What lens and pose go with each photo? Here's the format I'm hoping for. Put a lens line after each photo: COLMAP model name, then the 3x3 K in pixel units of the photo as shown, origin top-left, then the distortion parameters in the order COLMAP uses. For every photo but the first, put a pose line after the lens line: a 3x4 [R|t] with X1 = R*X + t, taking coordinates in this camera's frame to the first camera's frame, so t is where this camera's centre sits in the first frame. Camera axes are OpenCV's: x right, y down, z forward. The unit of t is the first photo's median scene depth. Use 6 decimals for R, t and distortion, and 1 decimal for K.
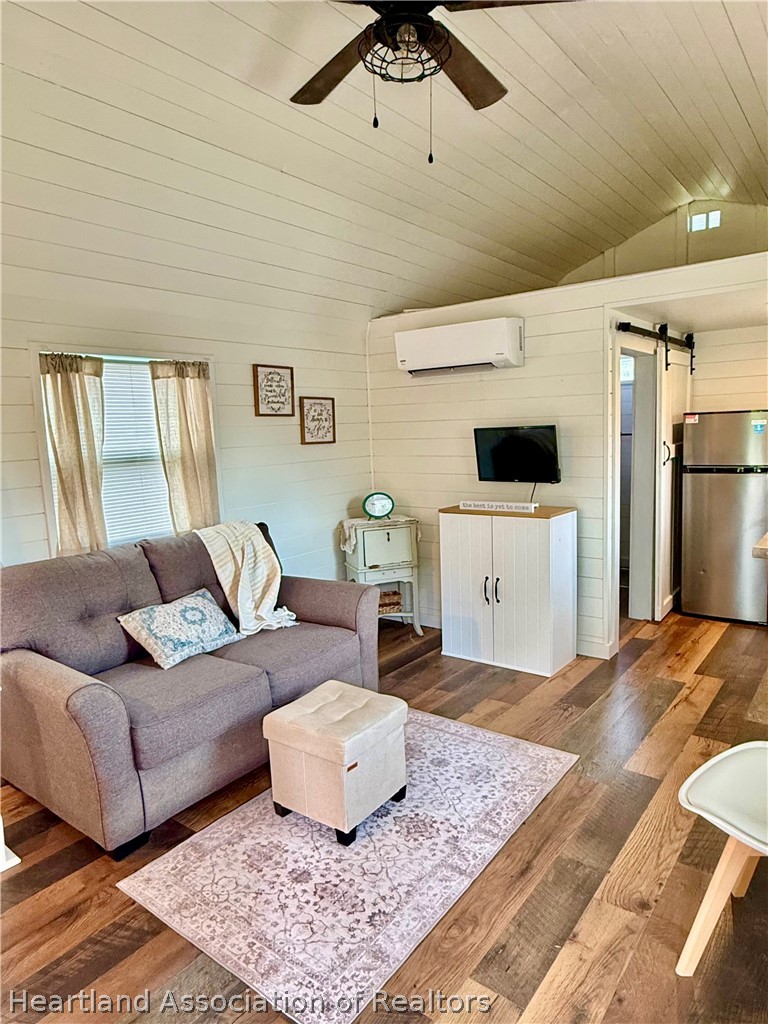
lens RADIAL K [[644.4, 0, 384.6], [0, 644.4, 517.2], [0, 0, 1]] dist [0.002433, -0.001199]
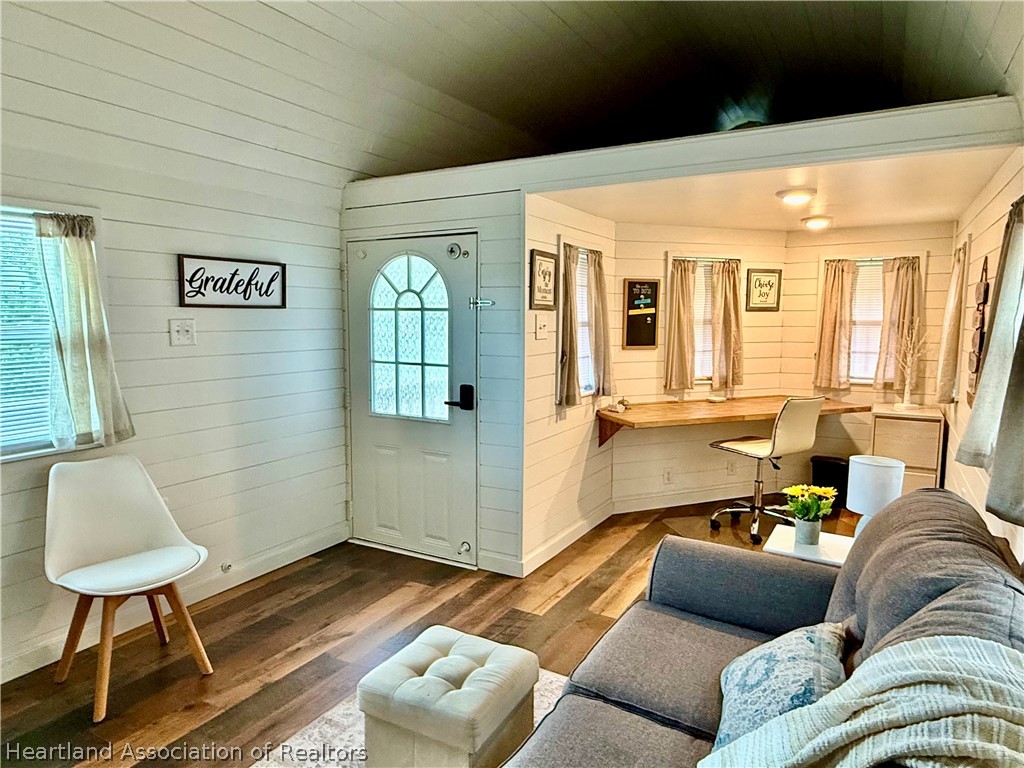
lens RADIAL K [[644.4, 0, 512.4], [0, 644.4, 384.6], [0, 0, 1]] dist [0.002433, -0.001199]
pose [[-0.990019, 0.053676, -0.130315, -0.053803], [0.019368, 0.967679, 0.251441, -0.192942], [0.139600, 0.246407, -0.959060, 1.386513]]
